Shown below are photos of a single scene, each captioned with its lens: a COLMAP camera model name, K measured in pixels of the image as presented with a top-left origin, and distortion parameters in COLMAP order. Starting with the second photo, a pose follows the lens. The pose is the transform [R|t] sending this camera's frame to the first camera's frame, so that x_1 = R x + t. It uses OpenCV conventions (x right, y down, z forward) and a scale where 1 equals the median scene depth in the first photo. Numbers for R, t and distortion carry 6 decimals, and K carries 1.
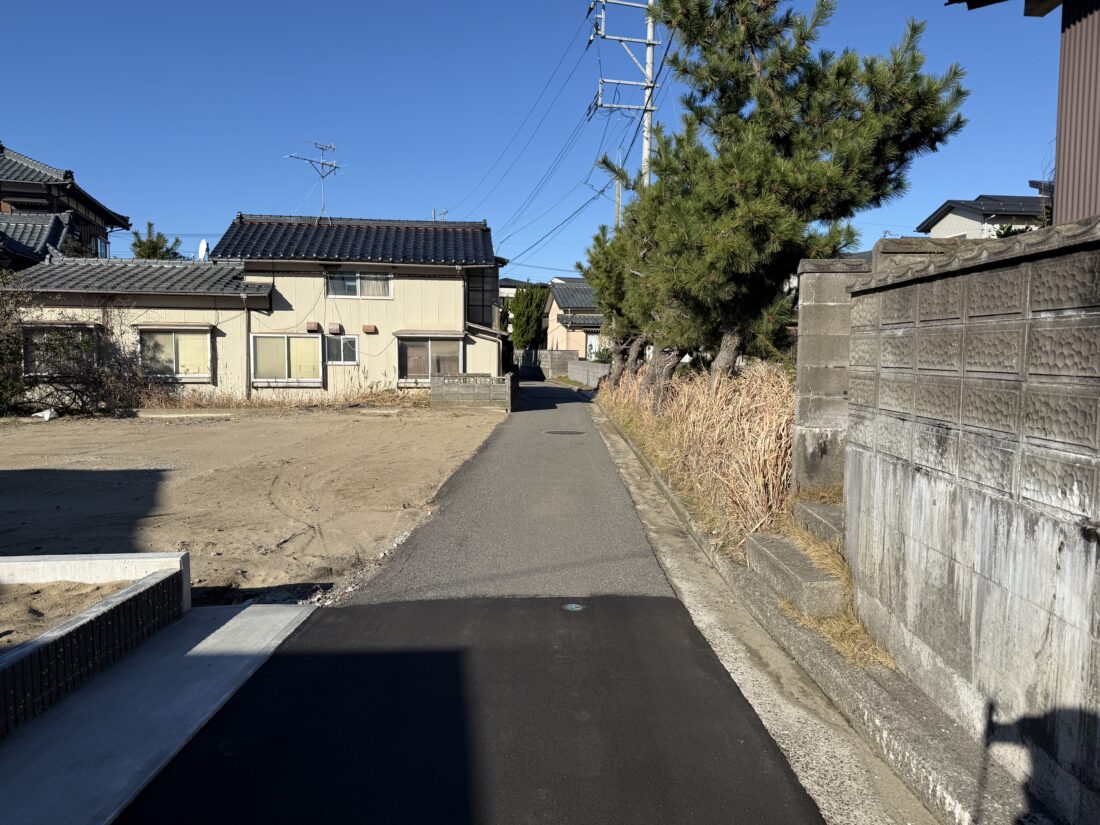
lens RADIAL K [[776.2, 0, 550.0], [0, 776.2, 412.5], [0, 0, 1]] dist [0.095617, -0.184236]
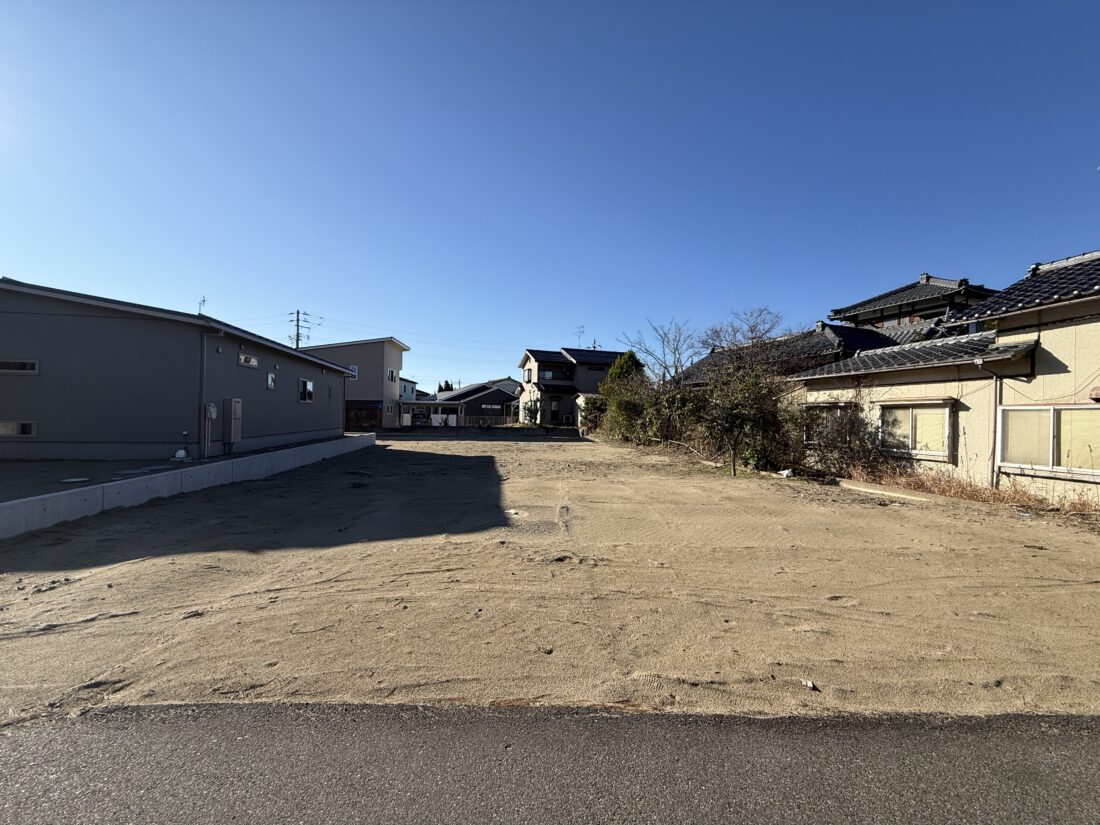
lens RADIAL K [[435.6, 0, 545.8], [0, 435.6, 409.4], [0, 0, 1]] dist [0.001716, -0.002216]
pose [[0.021762, -0.024838, -0.999455, 0.058507], [-0.096039, 0.995016, -0.026819, -0.039866], [0.995140, 0.096571, 0.019268, 0.519324]]
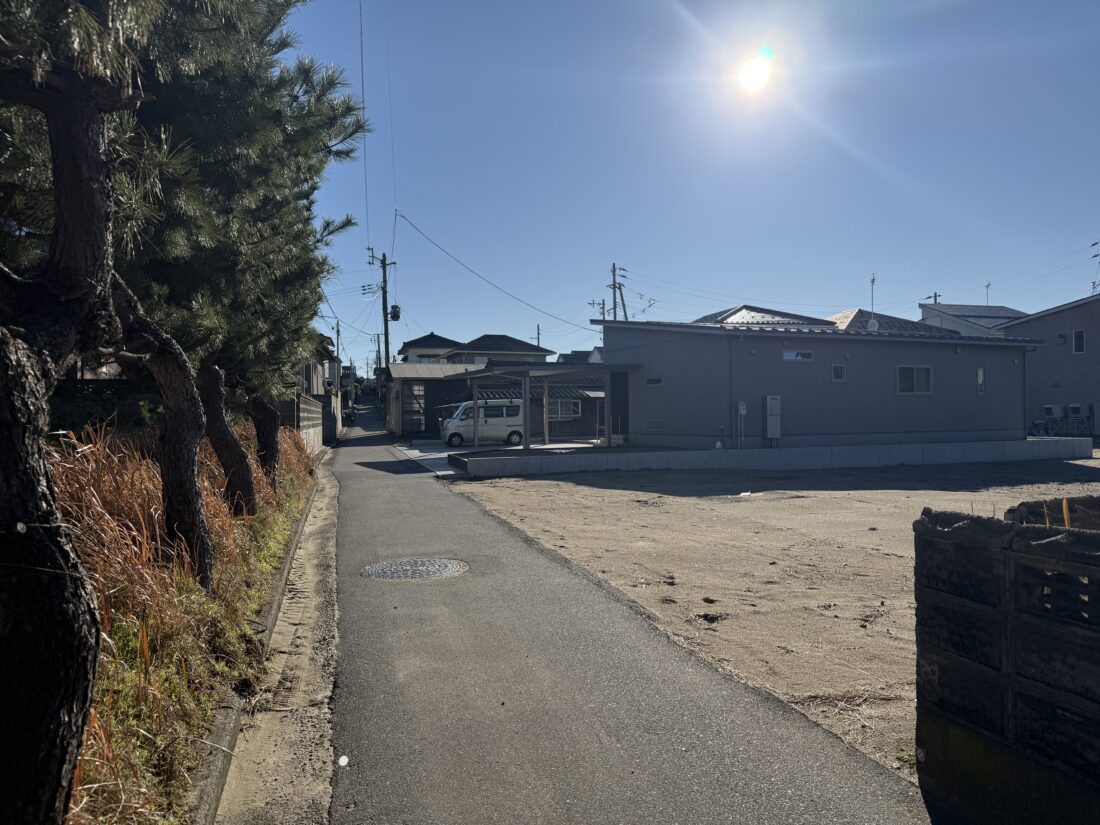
lens RADIAL K [[776.2, 0, 550.0], [0, 776.2, 412.5], [0, 0, 1]] dist [0.095617, -0.184236]
pose [[-0.968990, -0.000487, -0.247099, 0.034798], [-0.018153, 0.997436, 0.069218, -0.078533], [0.246432, 0.071557, -0.966515, 1.123217]]
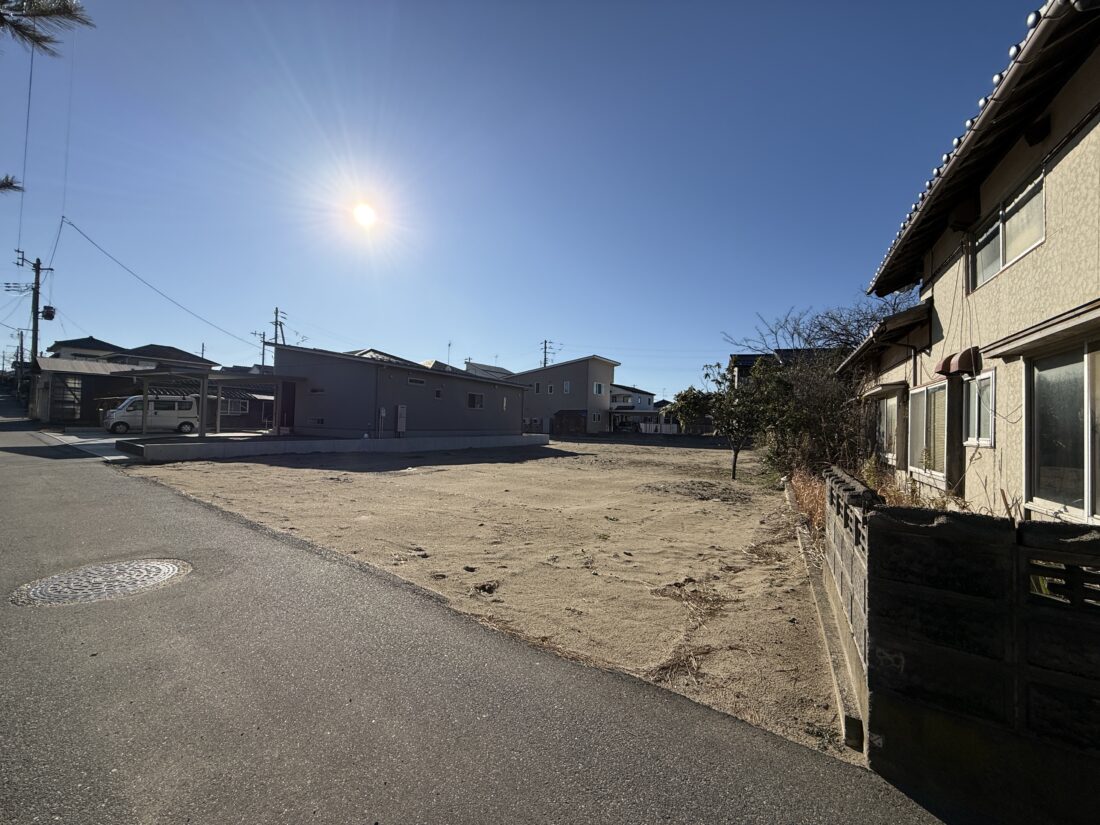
lens RADIAL K [[435.6, 0, 545.8], [0, 435.6, 409.4], [0, 0, 1]] dist [0.001716, -0.002216]
pose [[-0.603660, -0.050788, -0.795623, 0.043047], [-0.097289, 0.995203, 0.010287, -0.063116], [0.791284, 0.083615, -0.605705, 0.980109]]
